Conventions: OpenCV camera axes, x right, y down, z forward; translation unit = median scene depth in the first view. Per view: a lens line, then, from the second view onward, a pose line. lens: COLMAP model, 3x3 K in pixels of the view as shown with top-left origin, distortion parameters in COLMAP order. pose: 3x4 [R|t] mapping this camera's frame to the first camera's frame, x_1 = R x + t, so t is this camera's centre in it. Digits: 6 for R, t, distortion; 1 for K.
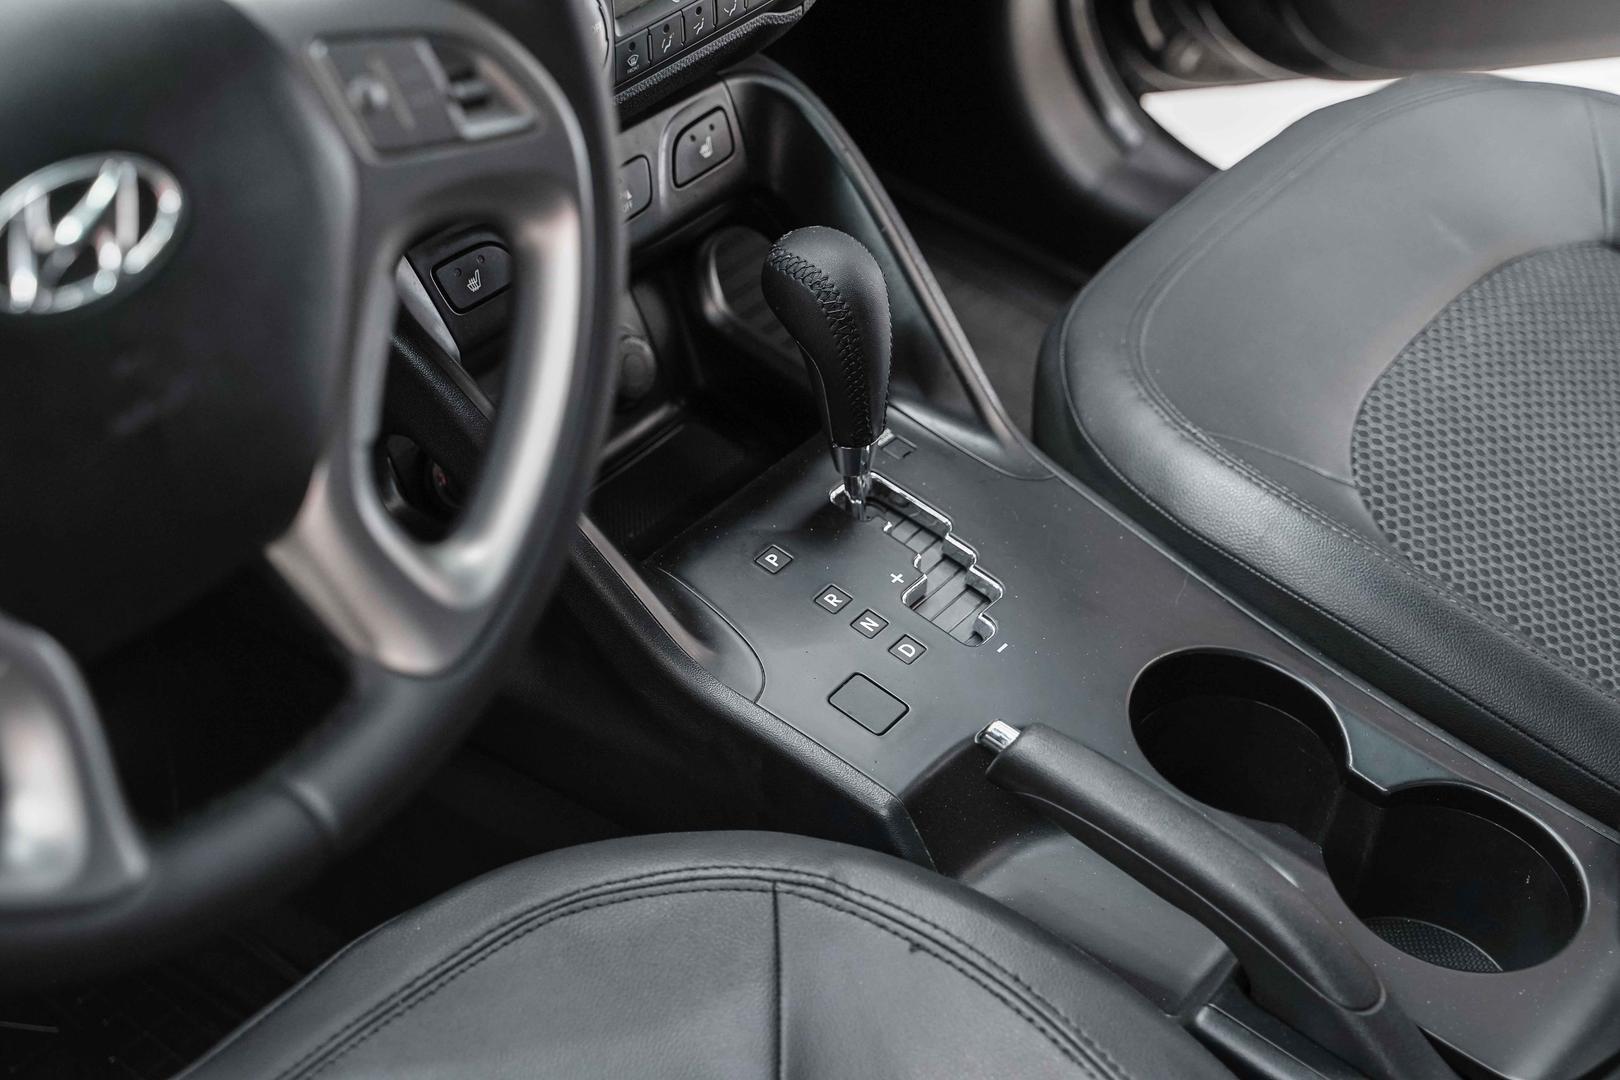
lens RADIAL K [[2604.9, 0, 810.0], [0, 2604.9, 540.0], [0, 0, 1]] dist [-0.003886, -0.010289]
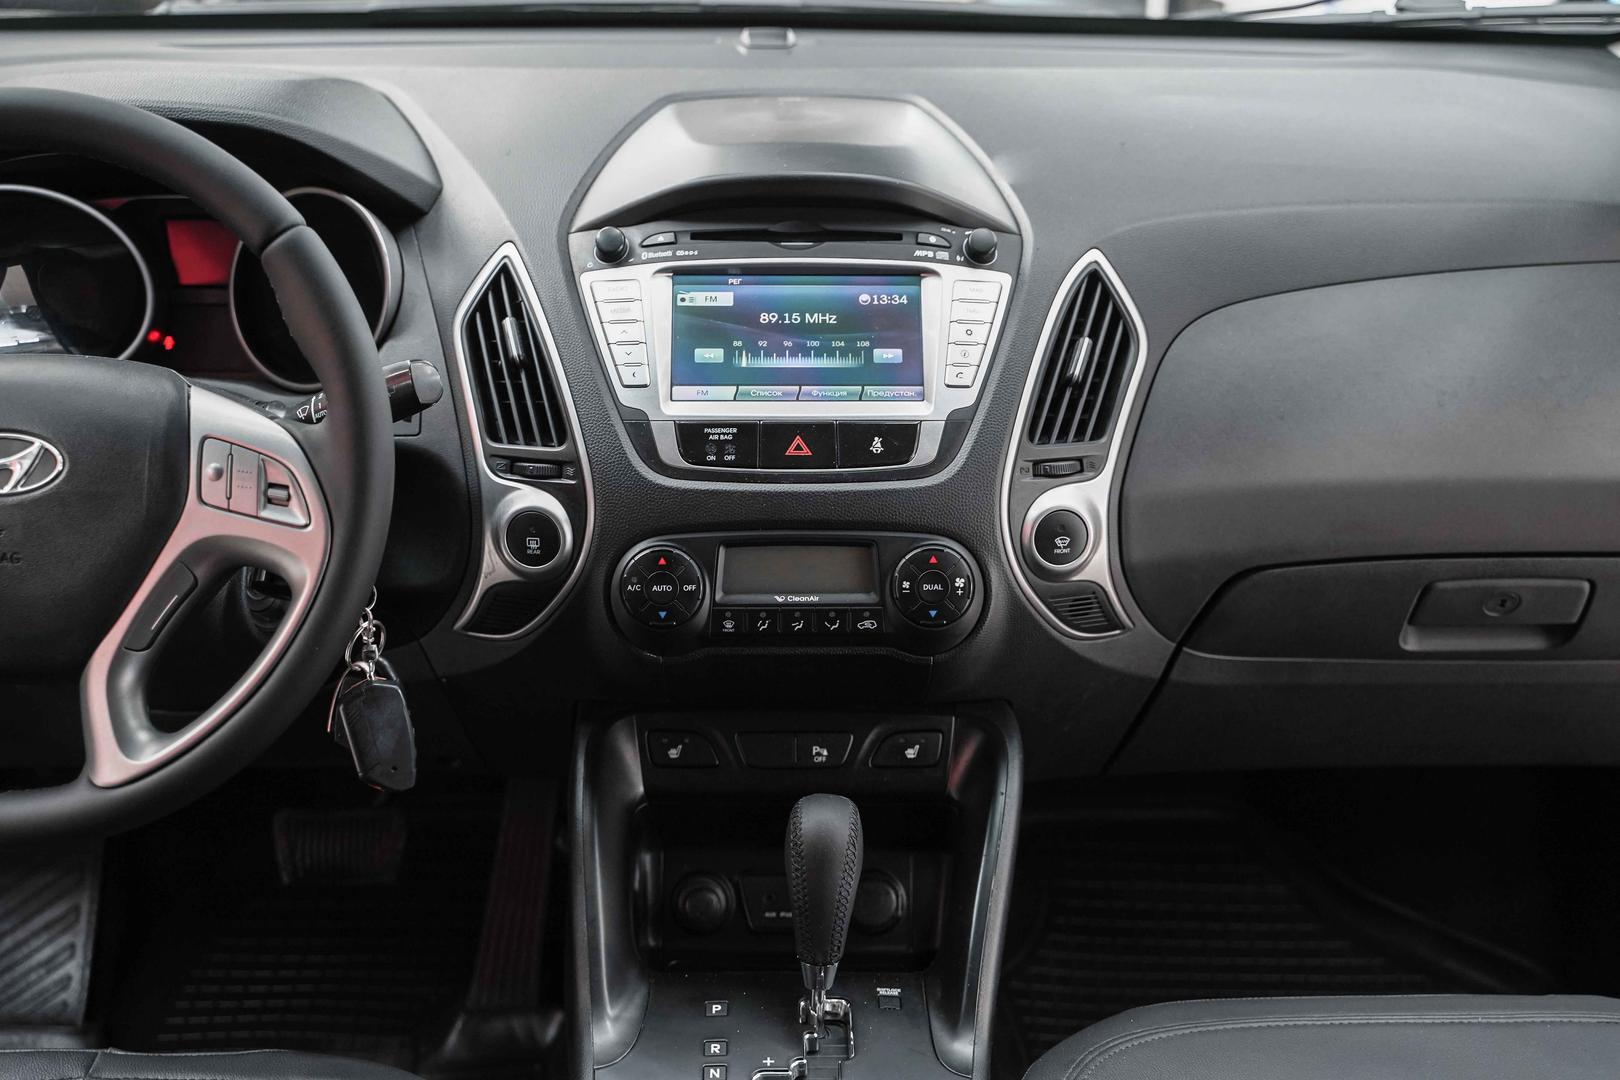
lens RADIAL K [[2105.4, 0, 810.0], [0, 2105.4, 540.0], [0, 0, 1]] dist [0.014622, -0.003416]
pose [[0.630514, 0.247206, -0.735759, 0.719141], [-0.474016, 0.873260, -0.112806, -0.098871], [0.614623, 0.419887, 0.667782, 0.186640]]
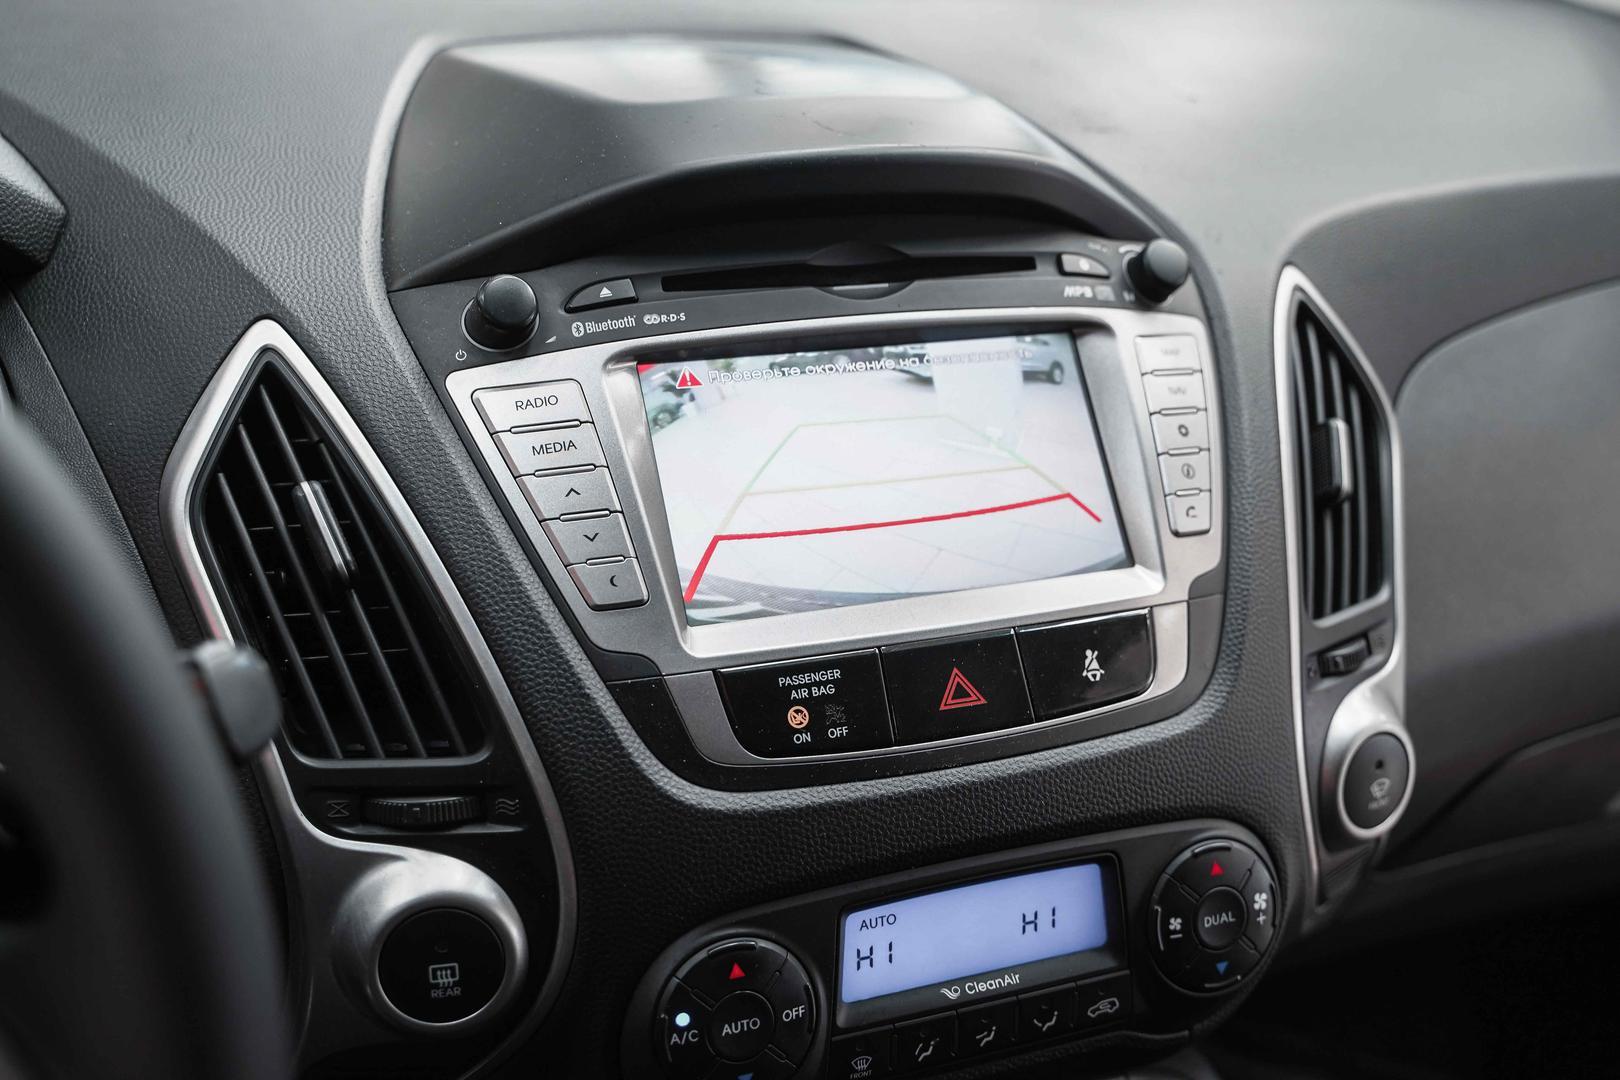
lens RADIAL K [[1791.0, 0, 810.0], [0, 1791.0, 540.0], [0, 0, 1]] dist [0.006668, 0.003348]
pose [[0.869185, 0.174888, -0.462526, 0.109555], [-0.313301, 0.918438, -0.241484, -0.168379], [0.382569, 0.354804, 0.853085, 0.449490]]
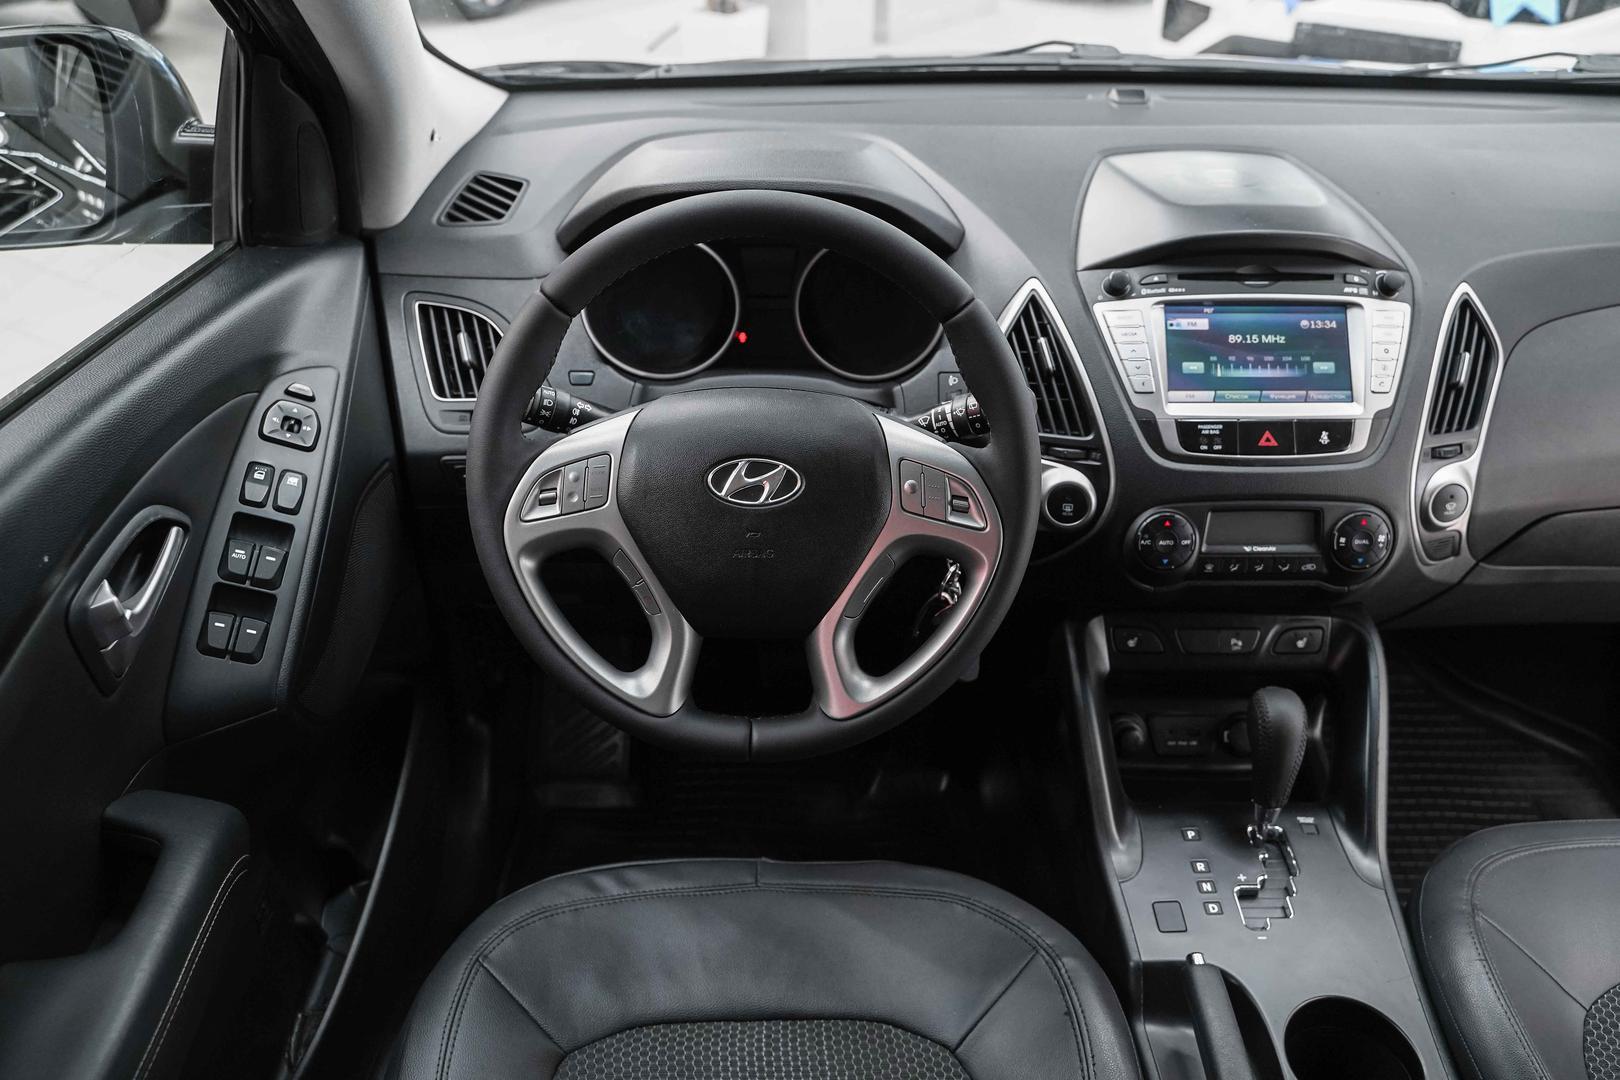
lens RADIAL K [[1330.2, 0, 816.0], [0, 1330.2, 523.3], [0, 0, 1]] dist [-0.006762, 0.006824]
pose [[0.624632, 0.346626, -0.699775, 0.396312], [-0.475634, 0.879573, 0.011127, -0.069494], [0.619360, 0.325887, 0.714277, 0.050796]]
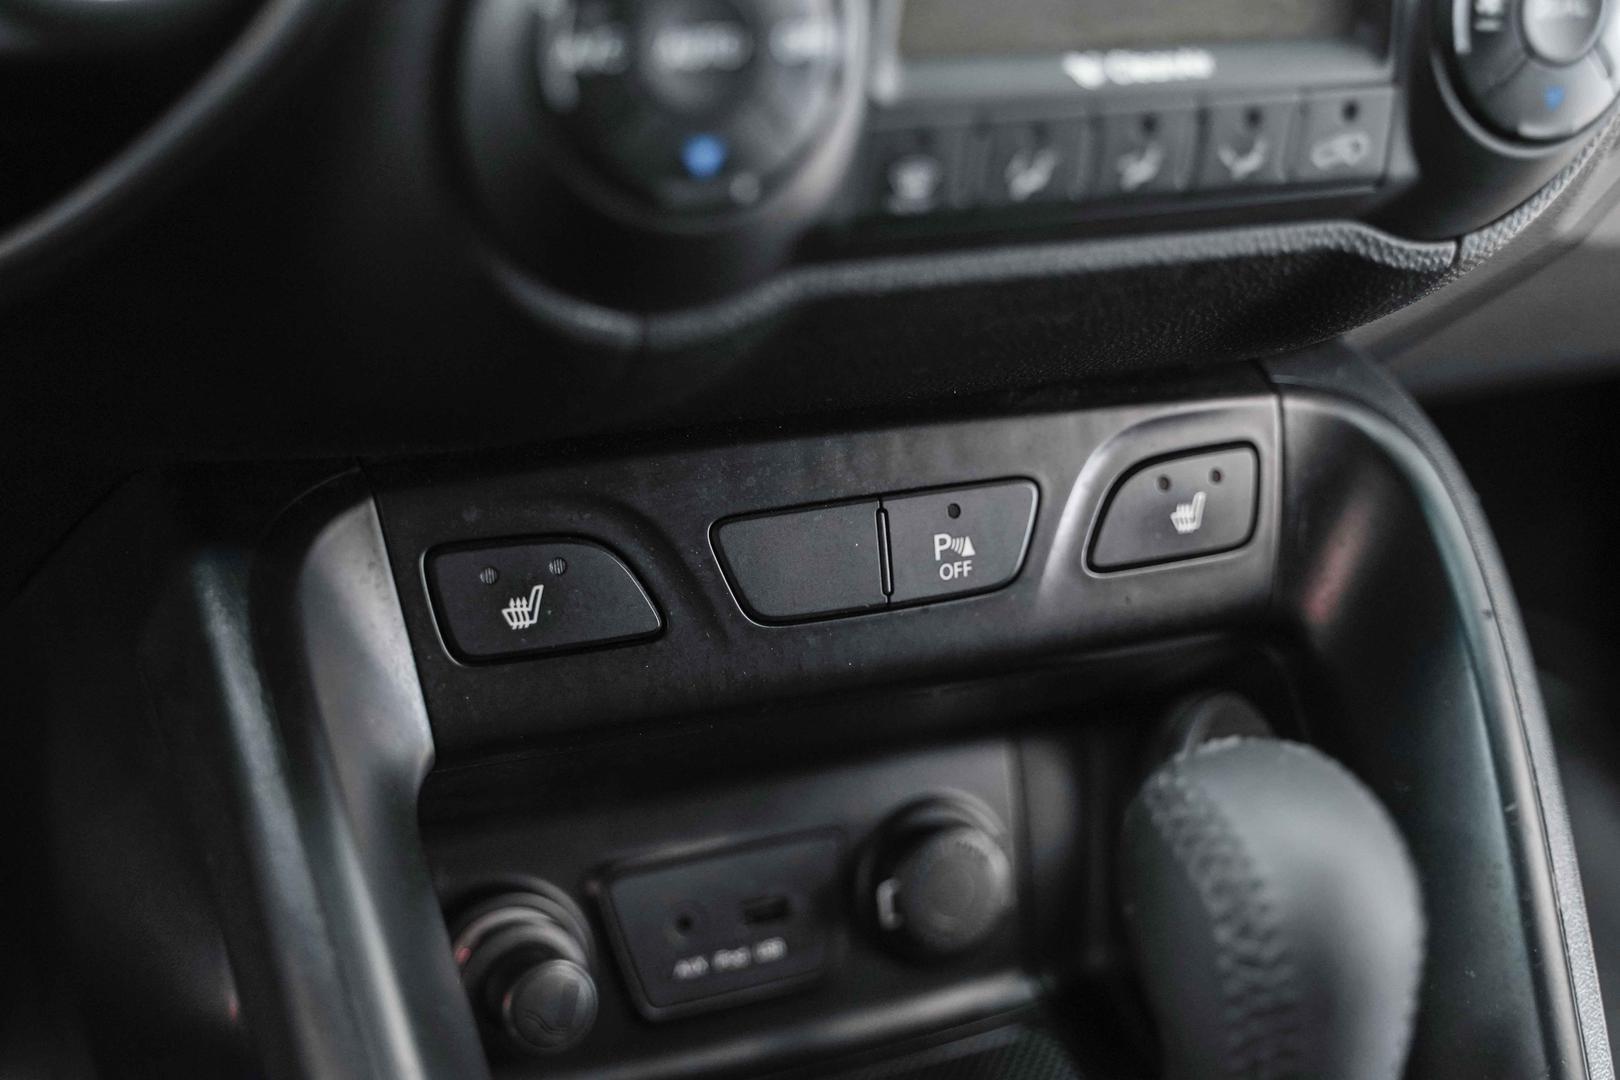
lens RADIAL K [[2297.8, 0, 810.0], [0, 2297.8, 540.0], [0, 0, 1]] dist [0.005786, -0.003341]
pose [[0.887212, 0.304630, -0.346490, 0.044835], [-0.353550, 0.931417, -0.086400, -0.087358], [0.296406, 0.199156, 0.934066, 0.602593]]
